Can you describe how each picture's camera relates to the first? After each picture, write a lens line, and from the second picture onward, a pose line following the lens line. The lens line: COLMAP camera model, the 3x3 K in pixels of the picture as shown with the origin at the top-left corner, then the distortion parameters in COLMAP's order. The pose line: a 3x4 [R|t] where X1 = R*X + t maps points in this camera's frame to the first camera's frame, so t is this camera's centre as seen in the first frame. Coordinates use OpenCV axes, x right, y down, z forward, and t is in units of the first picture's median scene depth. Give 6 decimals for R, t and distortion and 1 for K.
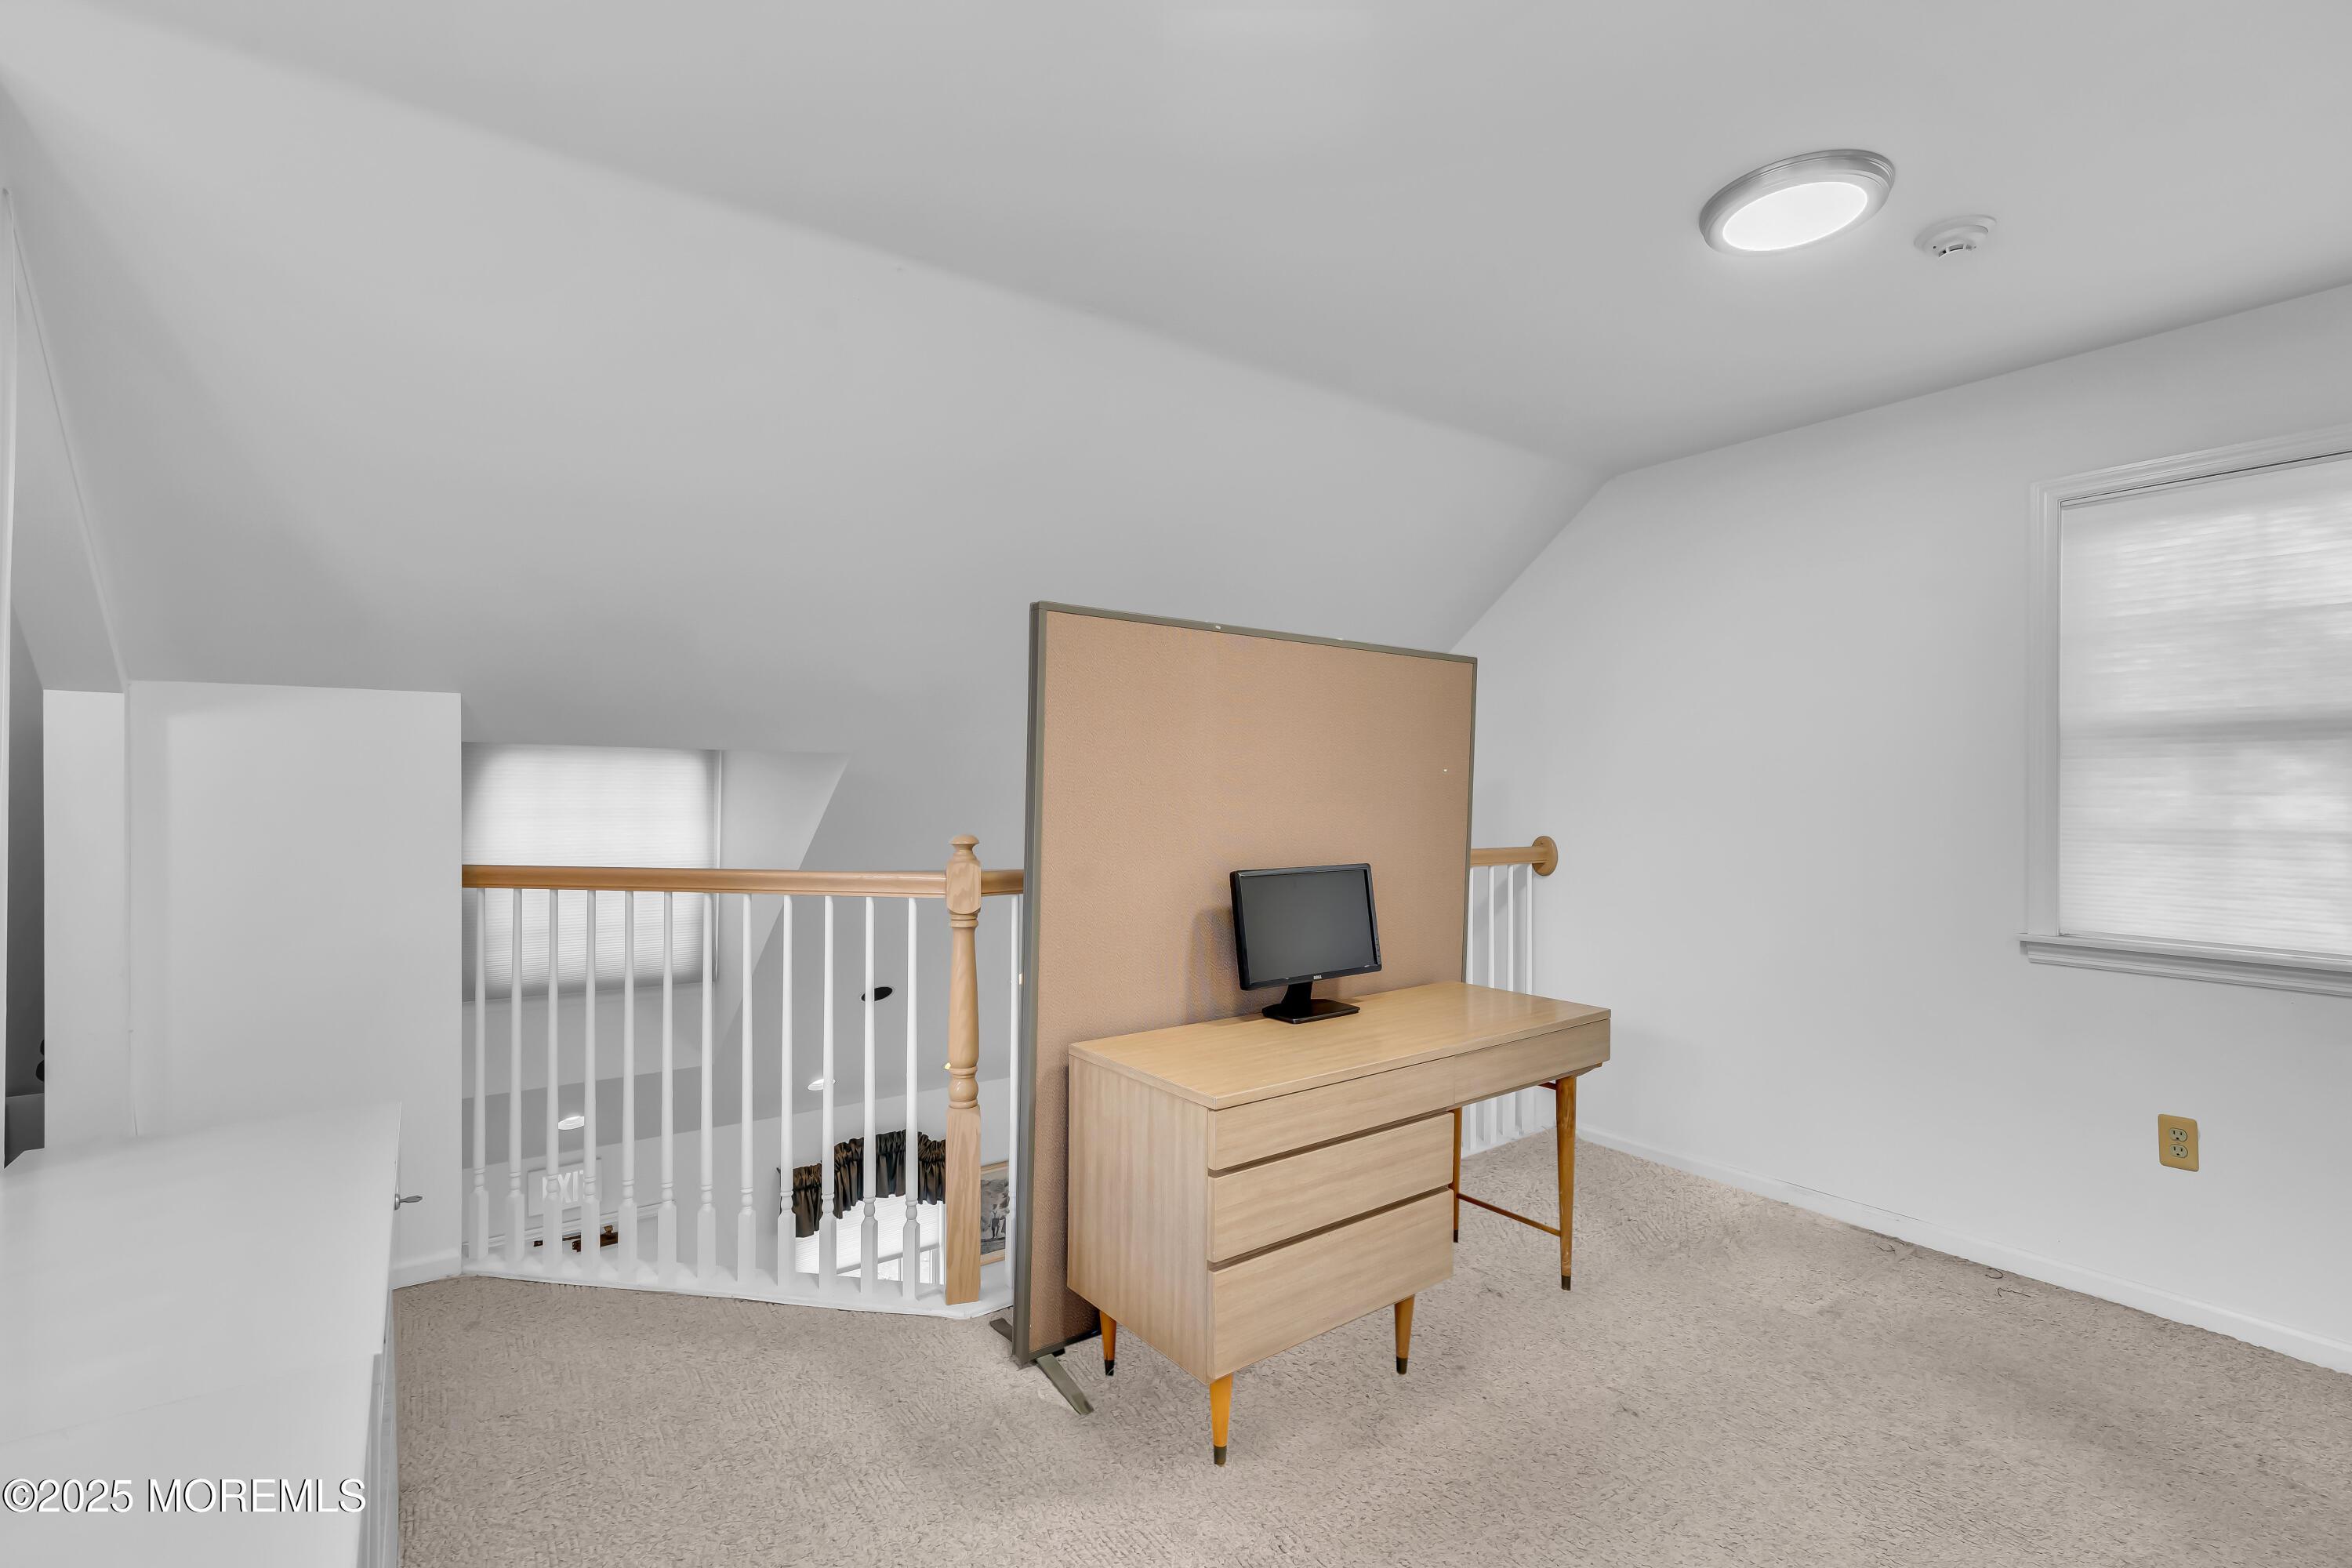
lens RADIAL K [[1056.0, 0, 1183.3], [0, 1056.0, 795.6], [0, 0, 1]] dist [-0.011822, 0.005015]
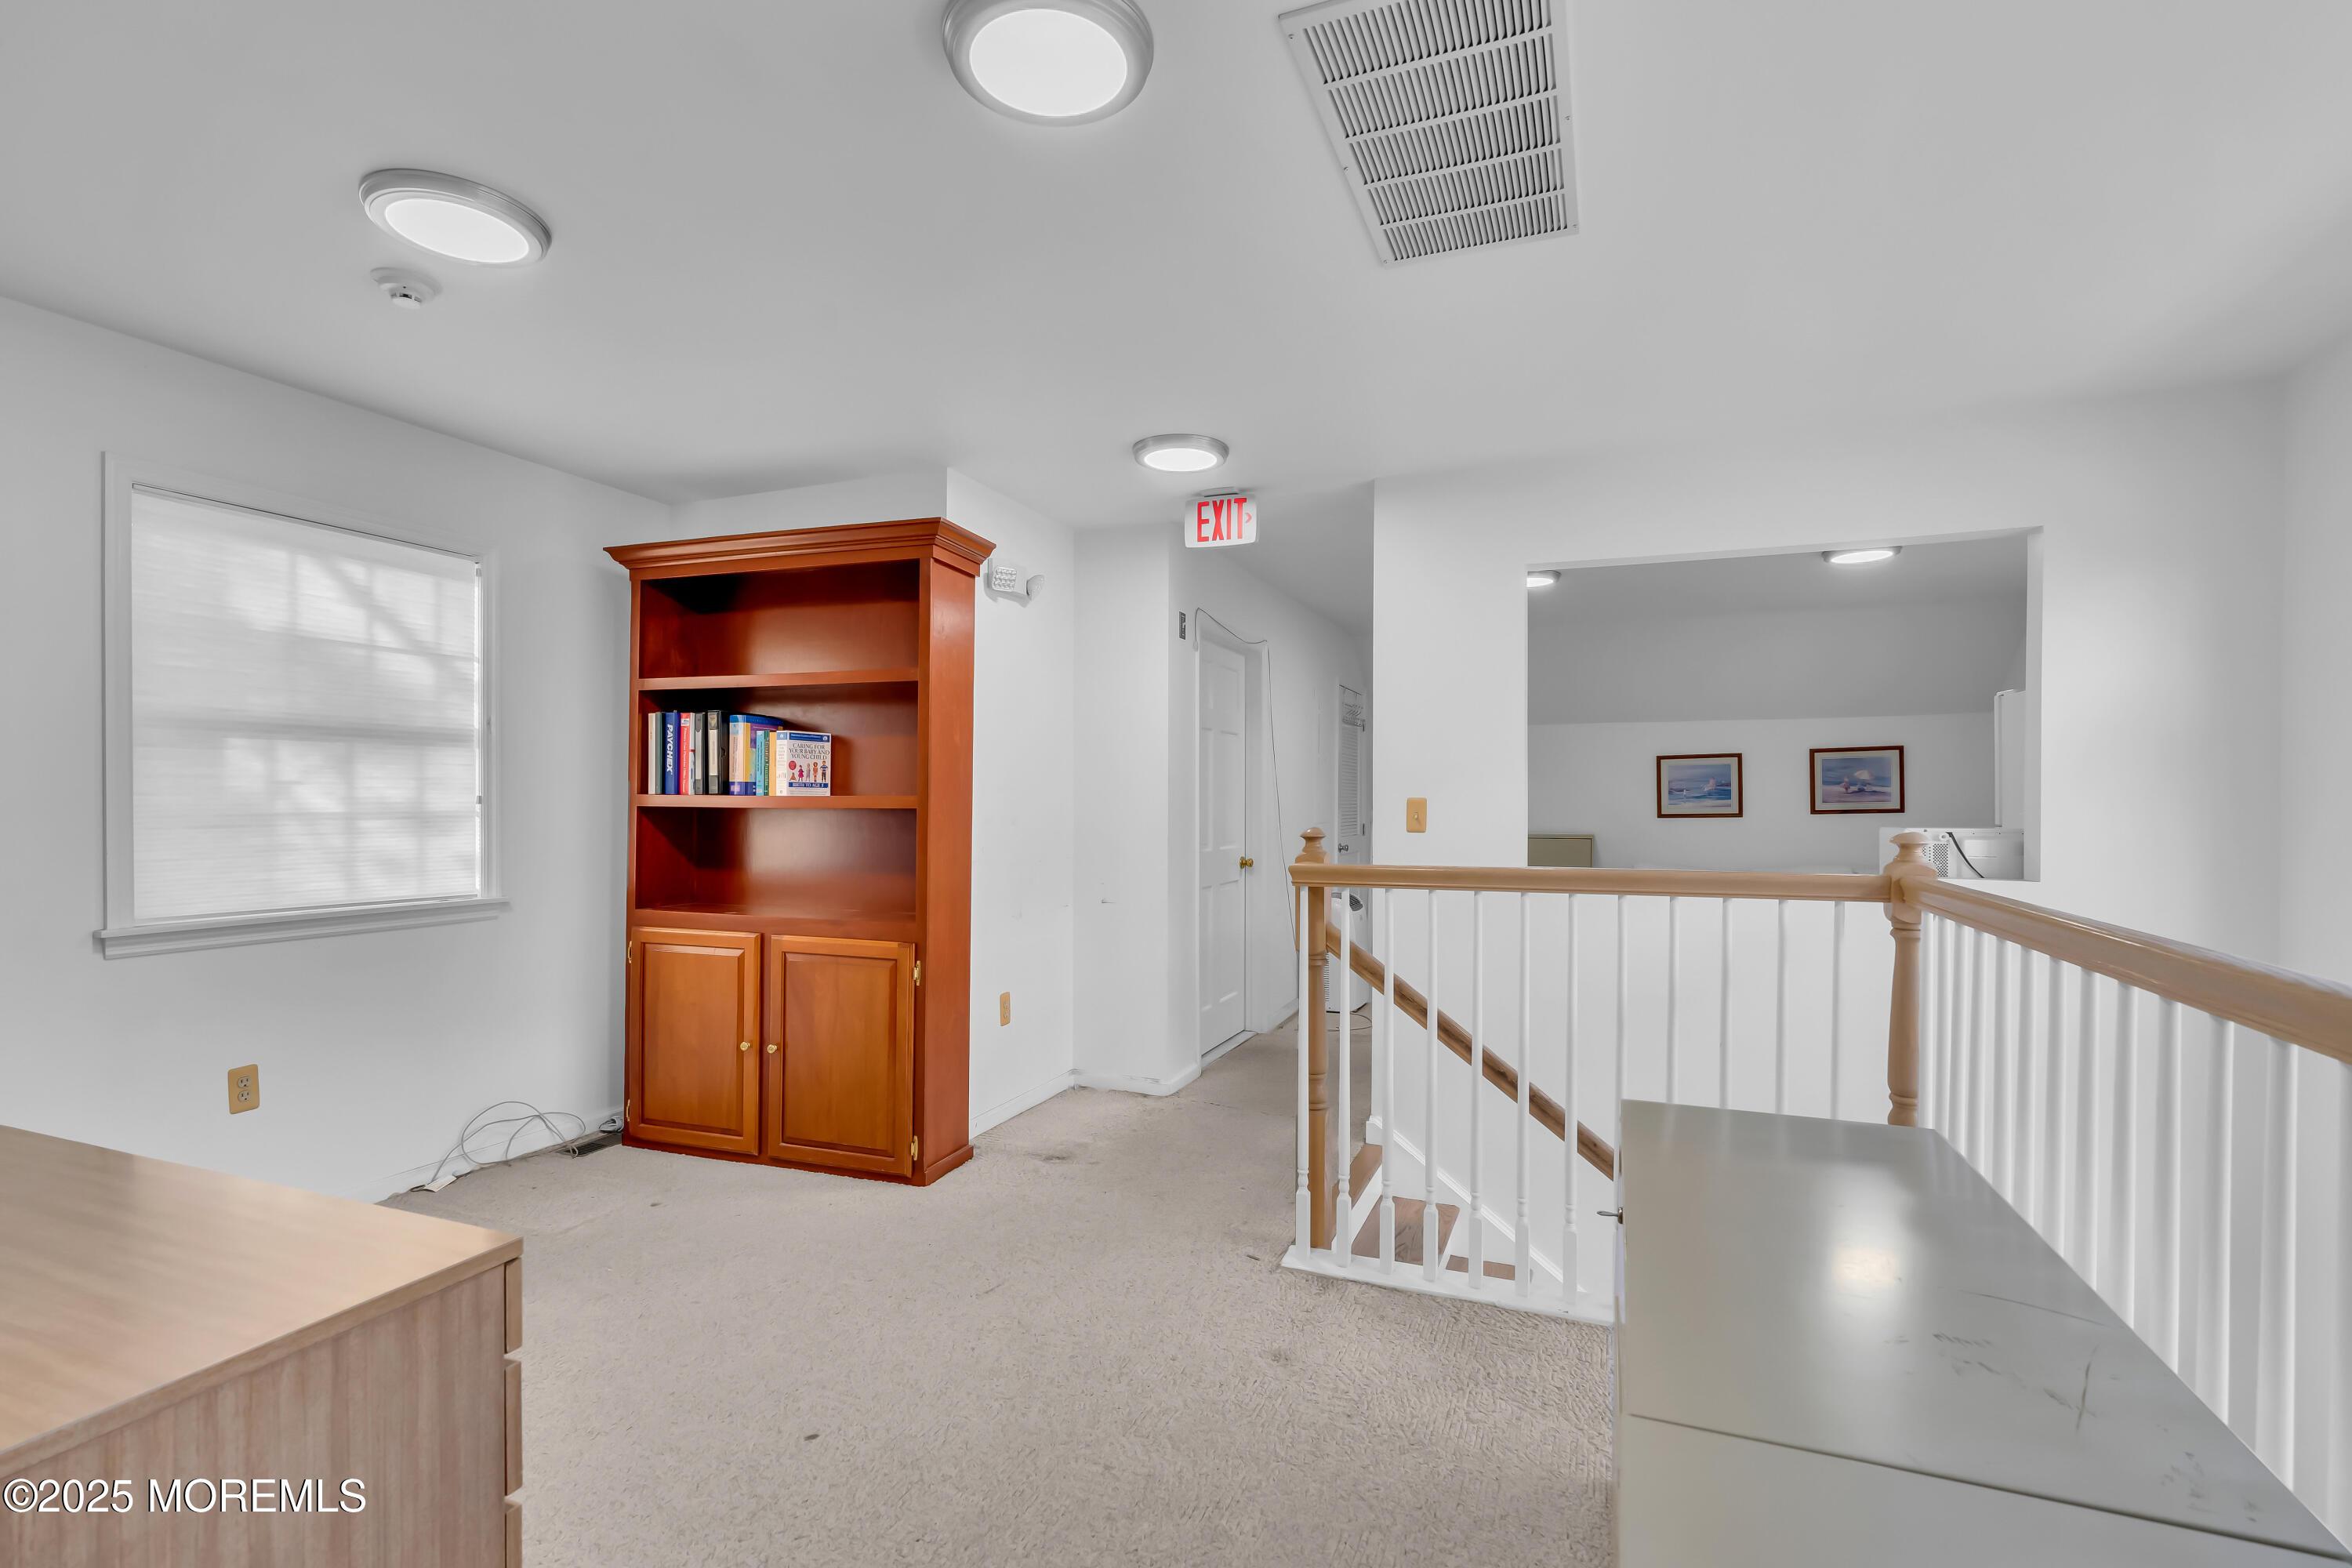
lens RADIAL K [[1056.0, 0, 1177.6], [0, 1056.0, 798.9], [0, 0, 1]] dist [-0.011822, 0.005015]
pose [[-0.529755, -0.007611, 0.848117, -0.511845], [-0.000431, 0.999962, 0.008704, 0.005322], [-0.848151, 0.004246, -0.529738, 0.688239]]
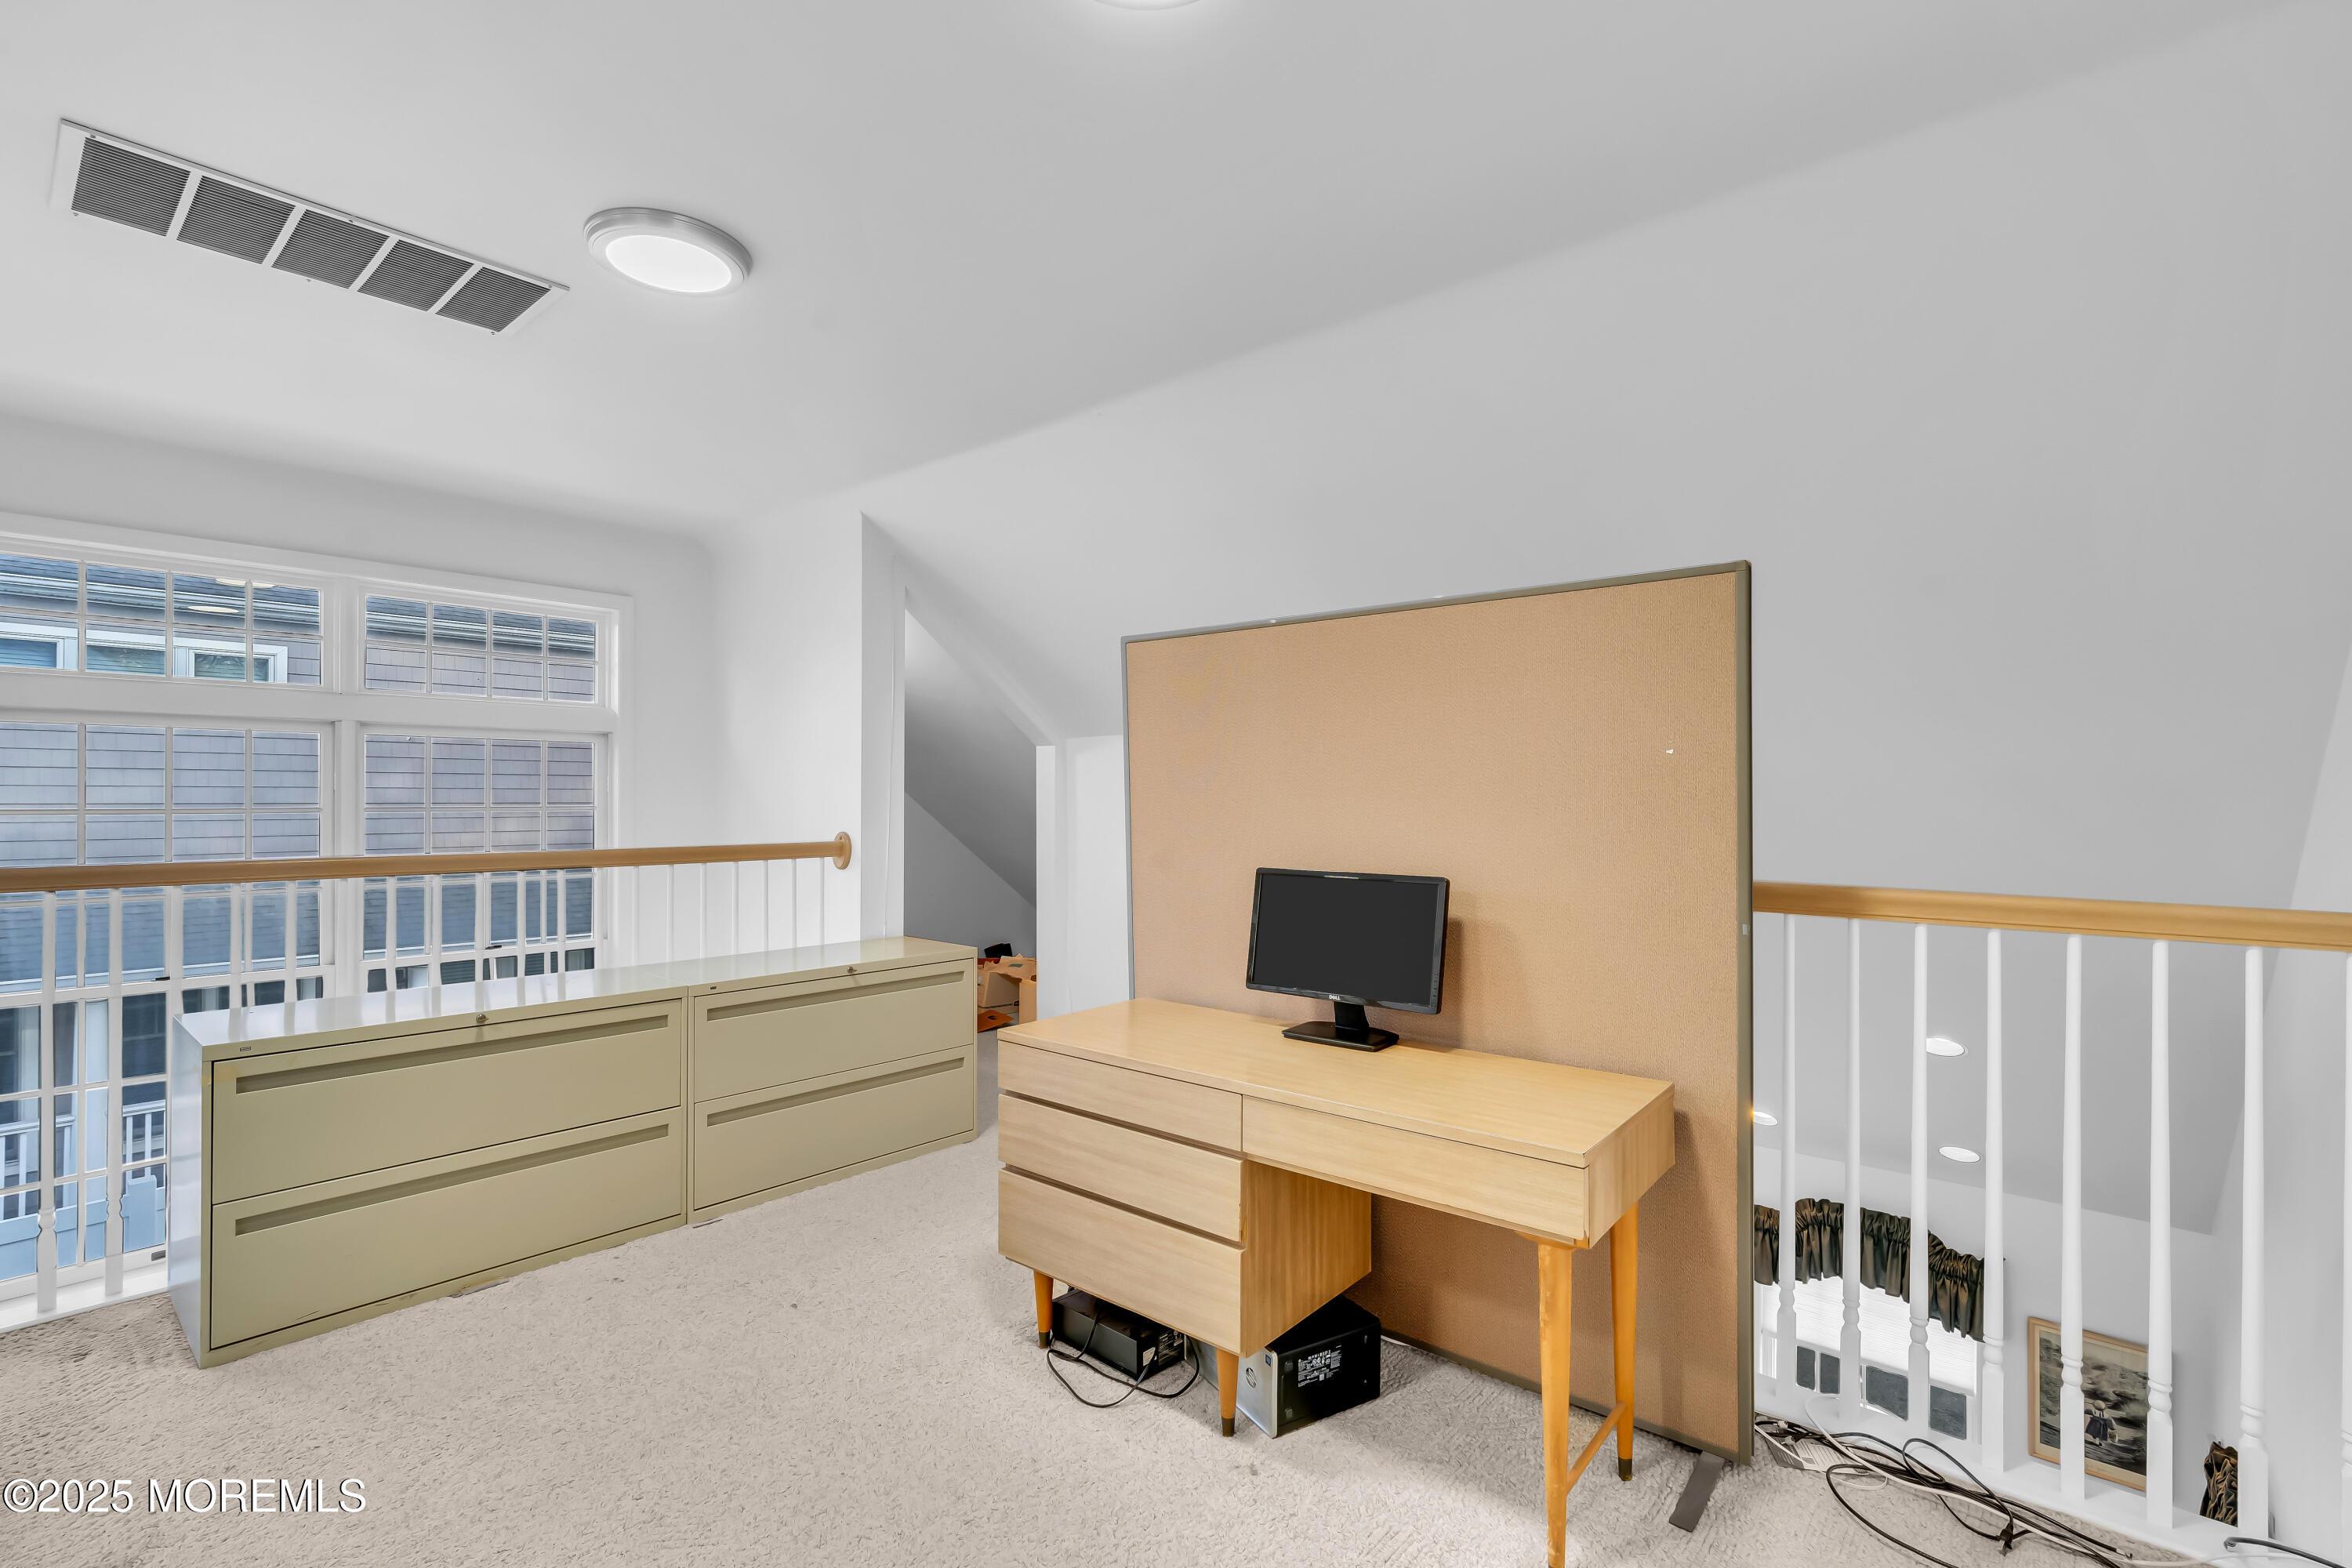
lens RADIAL K [[1056.0, 0, 1180.5], [0, 1056.0, 789.8], [0, 0, 1]] dist [-0.011822, 0.005015]
pose [[0.227832, -0.009667, -0.973652, 0.895737], [-0.007885, 0.999900, -0.011772, 0.009685], [0.973668, 0.010360, 0.227733, 0.629403]]
